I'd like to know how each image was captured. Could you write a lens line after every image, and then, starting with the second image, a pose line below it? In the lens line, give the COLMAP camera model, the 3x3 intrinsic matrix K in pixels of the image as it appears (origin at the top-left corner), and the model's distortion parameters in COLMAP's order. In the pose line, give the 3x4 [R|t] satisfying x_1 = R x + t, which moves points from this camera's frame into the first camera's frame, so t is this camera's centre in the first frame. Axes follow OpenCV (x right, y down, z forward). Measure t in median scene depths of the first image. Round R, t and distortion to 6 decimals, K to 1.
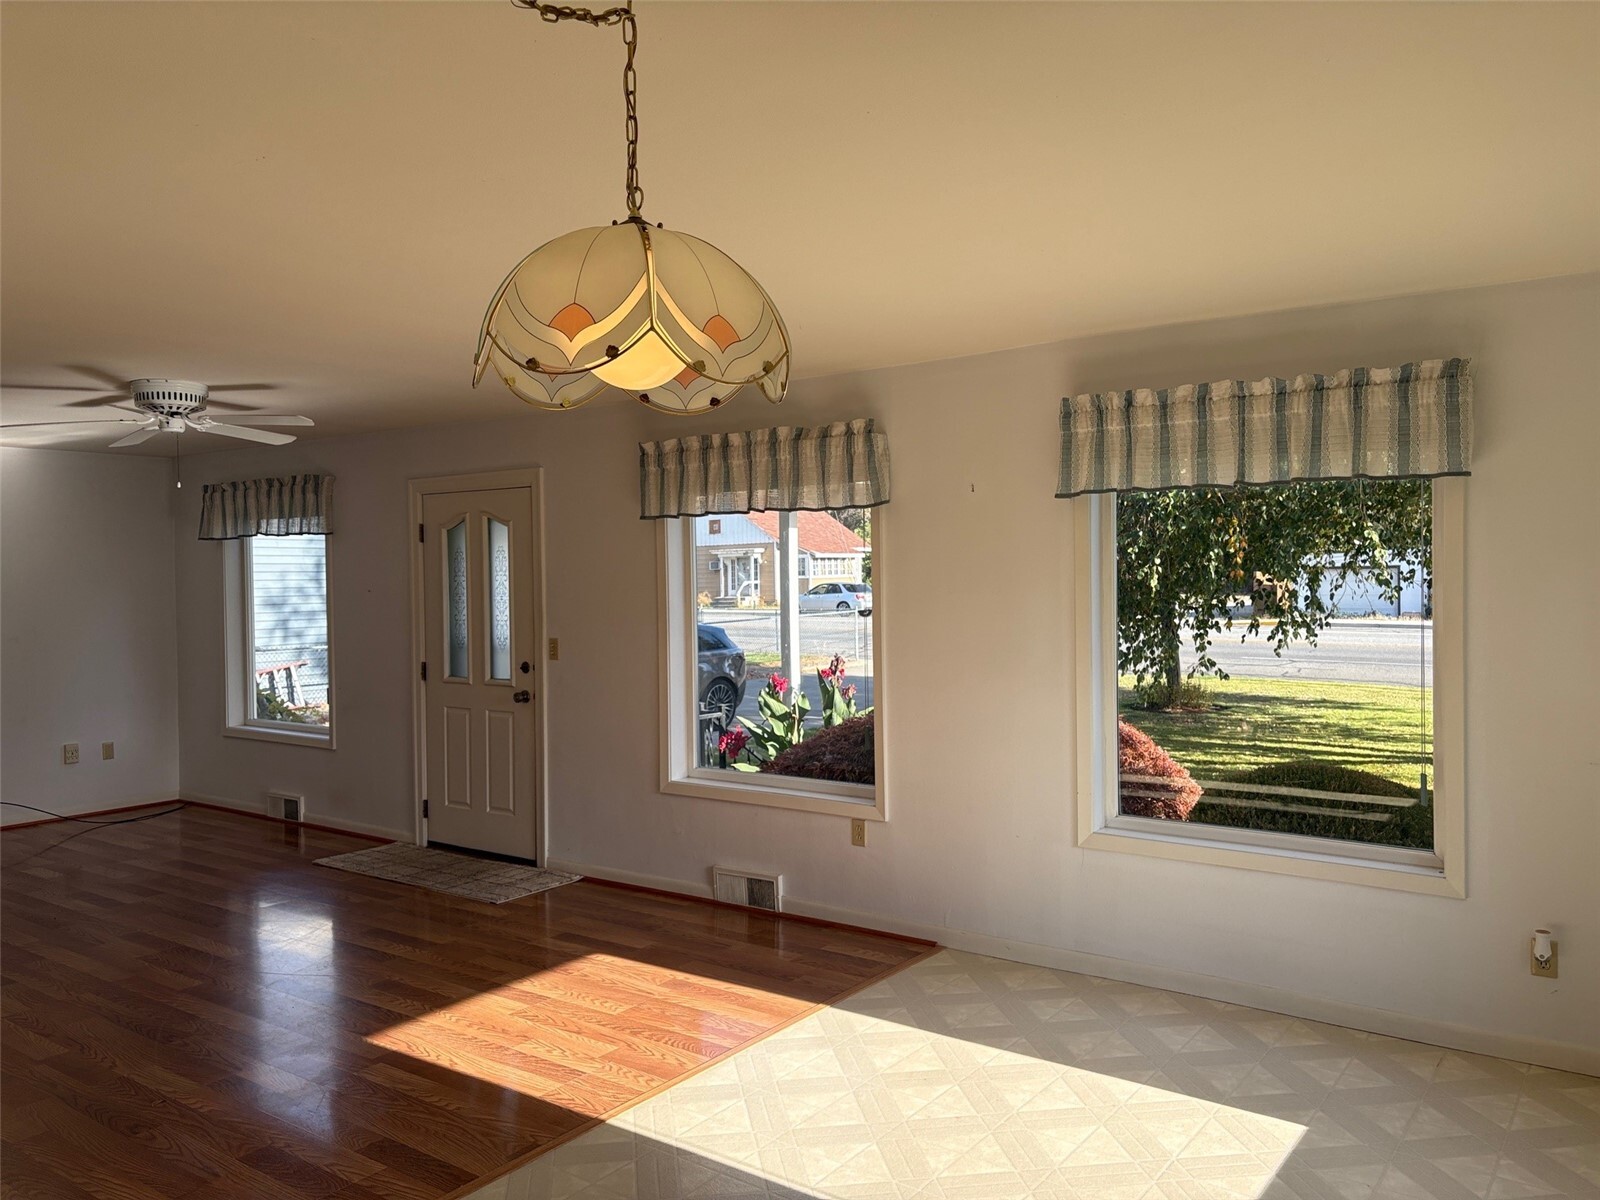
lens RADIAL K [[1213.5, 0, 808.3], [0, 1213.5, 598.0], [0, 0, 1]] dist [0.043256, -0.044986]
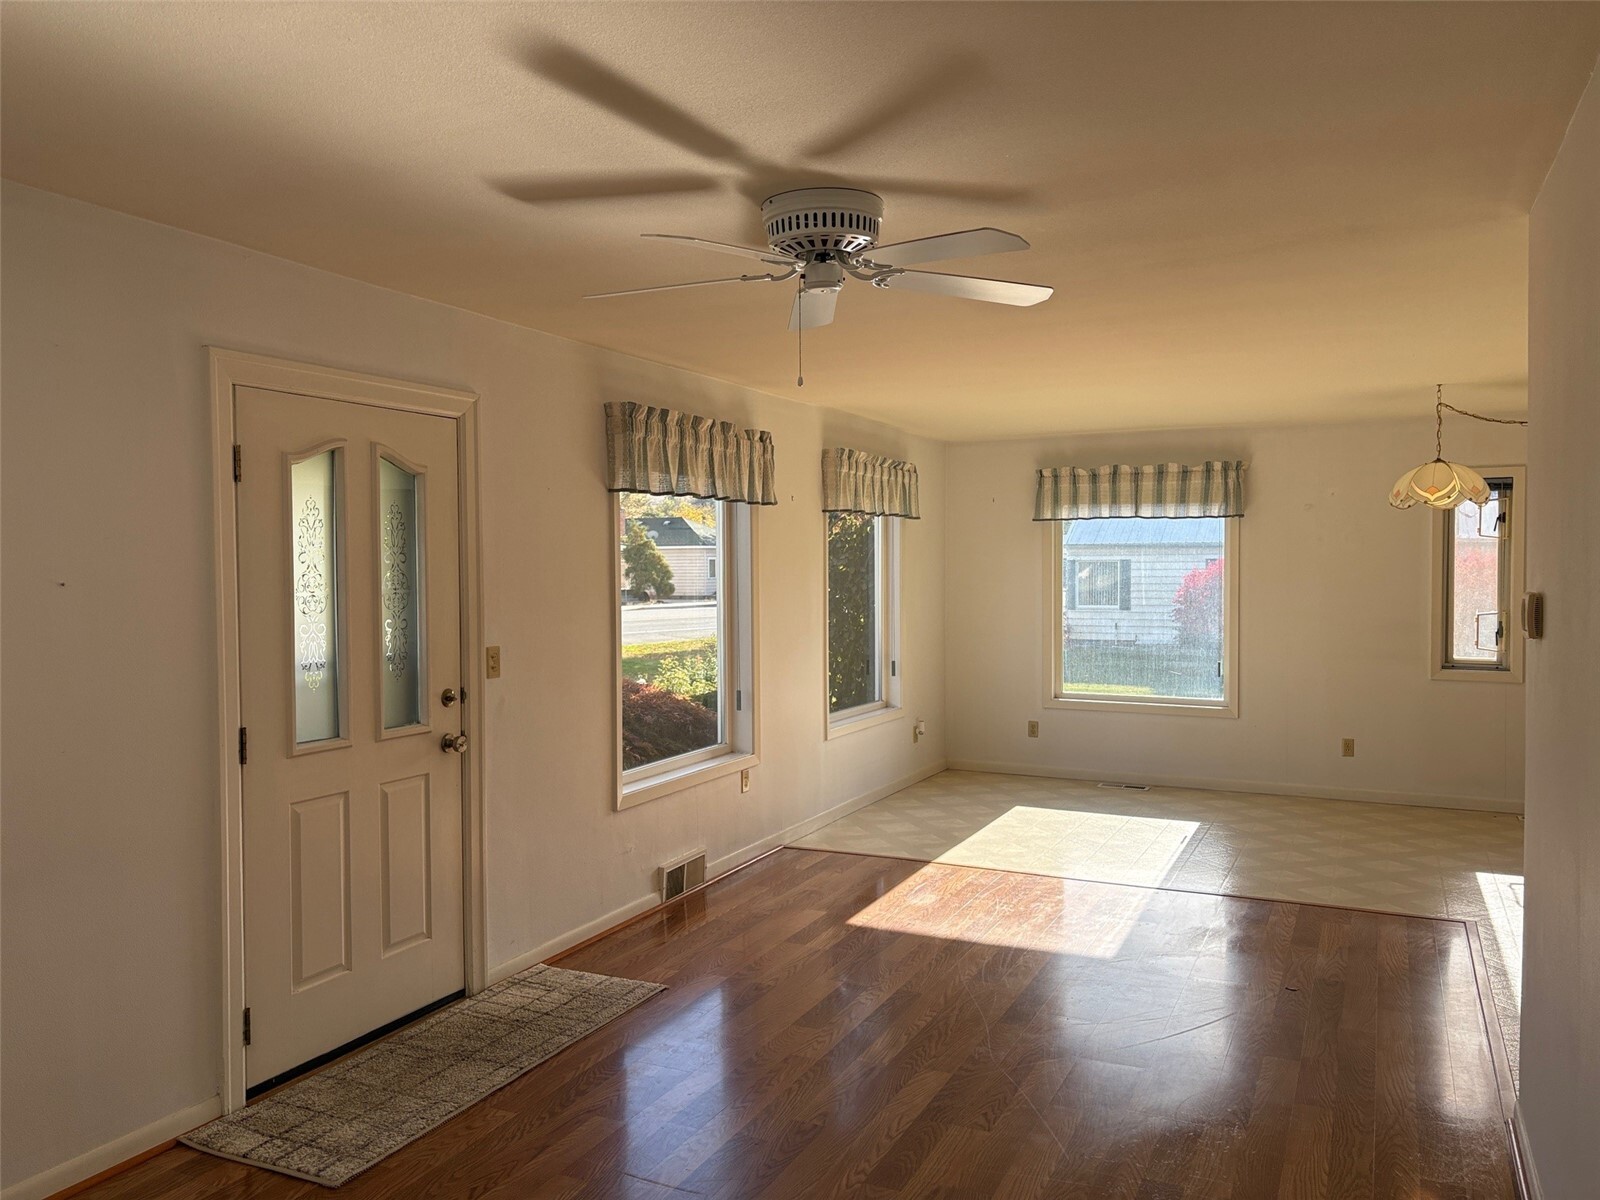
lens RADIAL K [[1213.5, 0, 808.0], [0, 1213.5, 599.2], [0, 0, 1]] dist [0.043256, -0.044986]
pose [[-0.176293, -0.024436, 0.984034, -1.082689], [0.021761, 0.999351, 0.028715, -0.011214], [-0.984097, 0.026476, -0.175647, 1.115089]]
